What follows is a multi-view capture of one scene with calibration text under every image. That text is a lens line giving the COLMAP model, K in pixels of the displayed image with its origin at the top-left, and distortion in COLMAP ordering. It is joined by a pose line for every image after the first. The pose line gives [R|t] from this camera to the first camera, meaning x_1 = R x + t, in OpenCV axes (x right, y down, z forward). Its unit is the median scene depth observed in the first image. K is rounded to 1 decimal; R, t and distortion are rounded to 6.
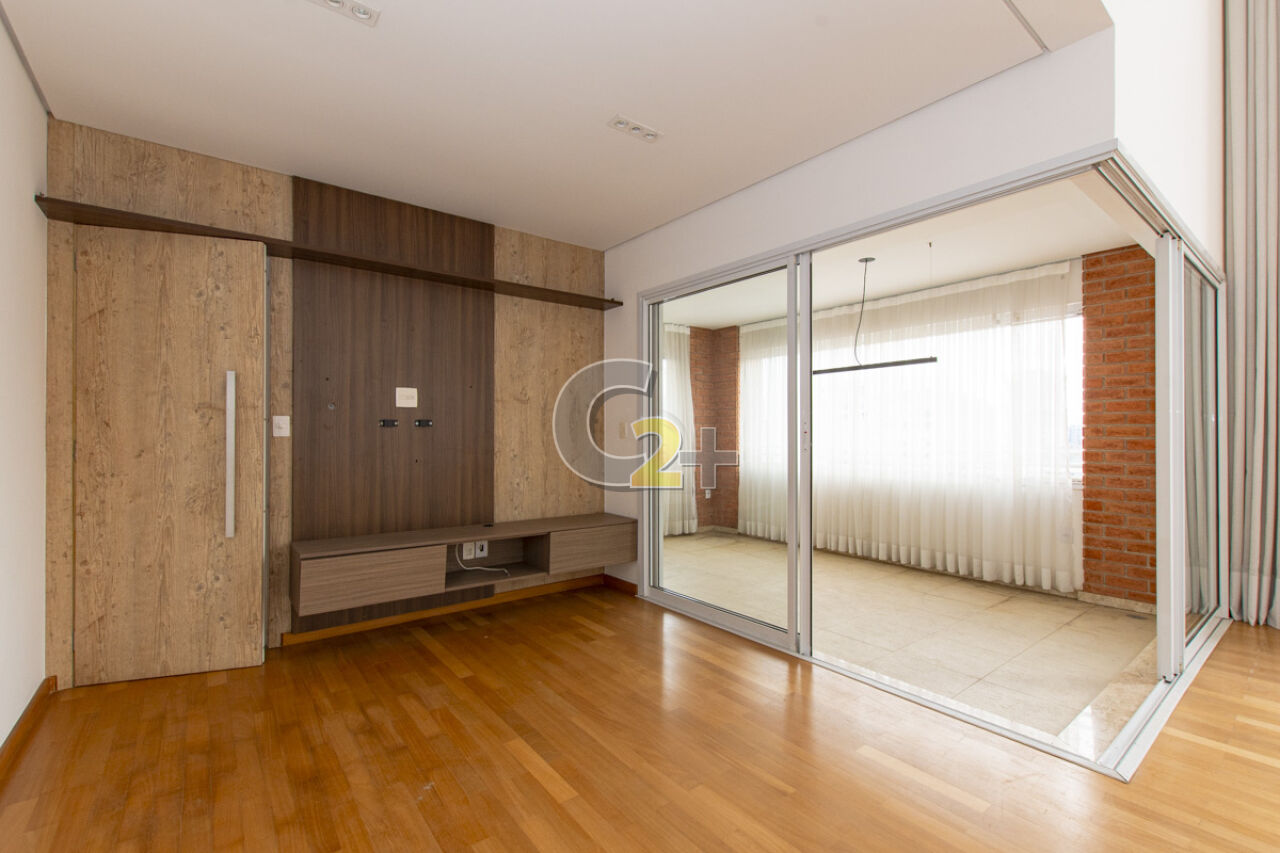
lens RADIAL K [[552.8, 0, 627.0], [0, 552.8, 432.6], [0, 0, 1]] dist [-0.001061, -0.000156]
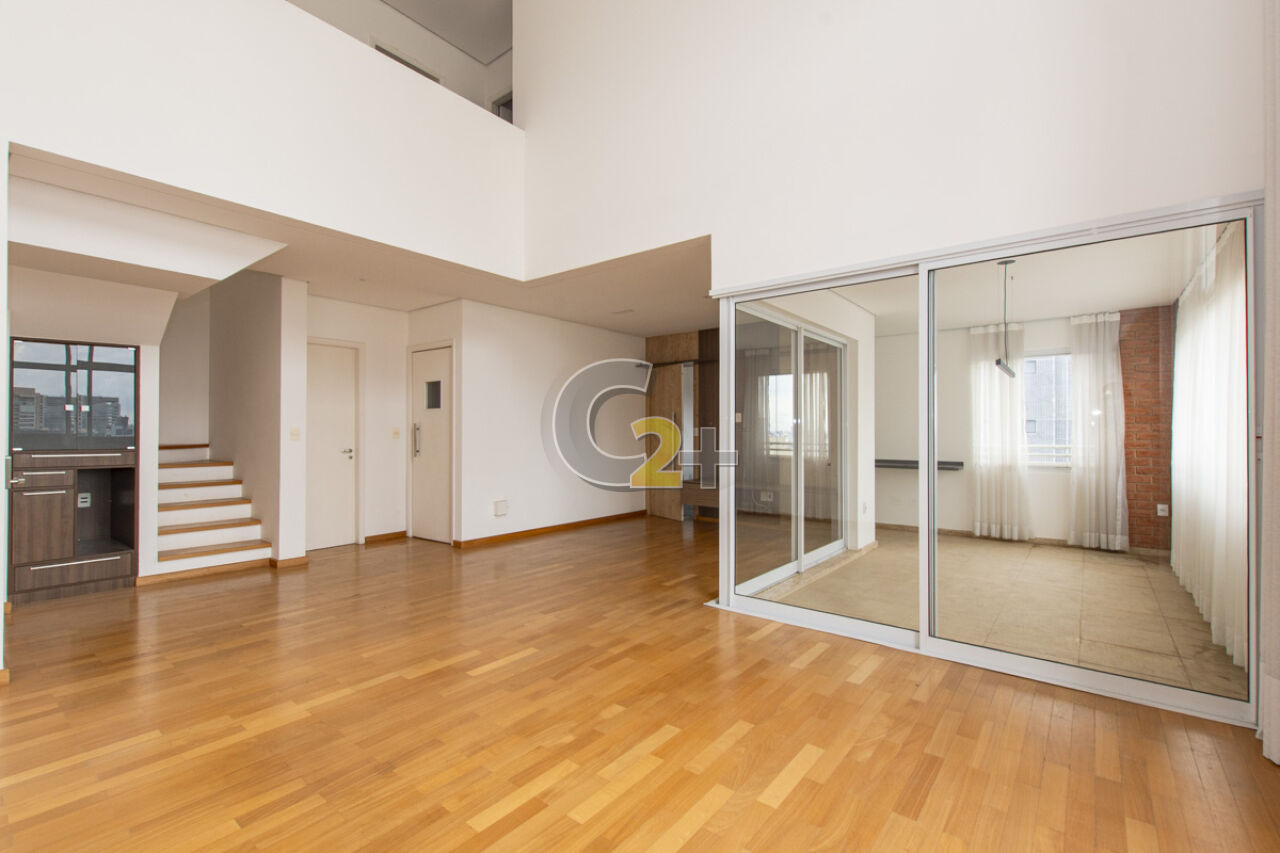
lens RADIAL K [[552.8, 0, 631.2], [0, 552.8, 431.5], [0, 0, 1]] dist [-0.001061, -0.000156]
pose [[0.224883, -0.003399, -0.974380, 1.300607], [0.002313, 0.999993, -0.002954, -0.005822], [0.974383, -0.001589, 0.224889, 0.112896]]
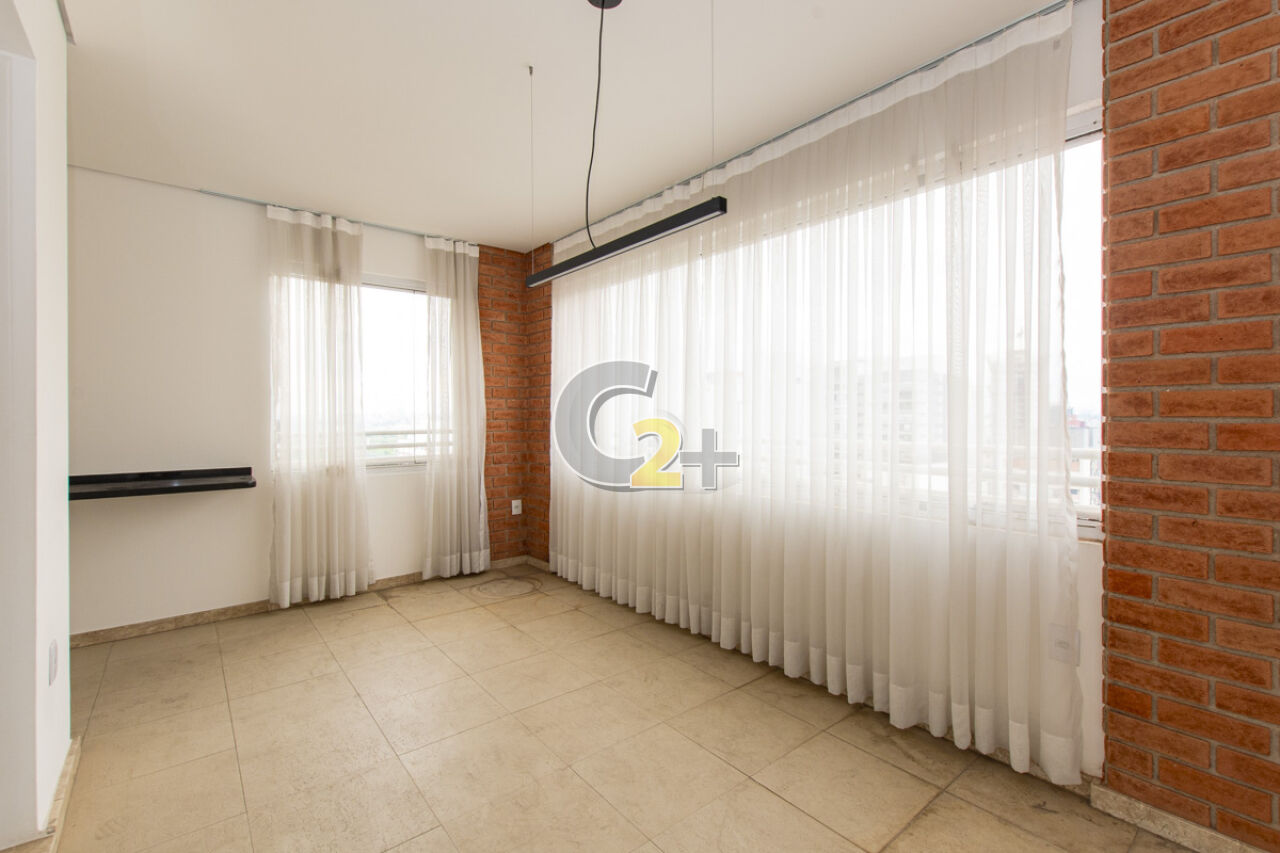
lens RADIAL K [[552.8, 0, 646.7], [0, 552.8, 416.2], [0, 0, 1]] dist [-0.001061, -0.000156]
pose [[0.998952, -0.002040, 0.045722, 0.461968], [0.001910, 0.999994, 0.002905, 0.004978], [-0.045727, -0.002815, 0.998950, 0.599480]]
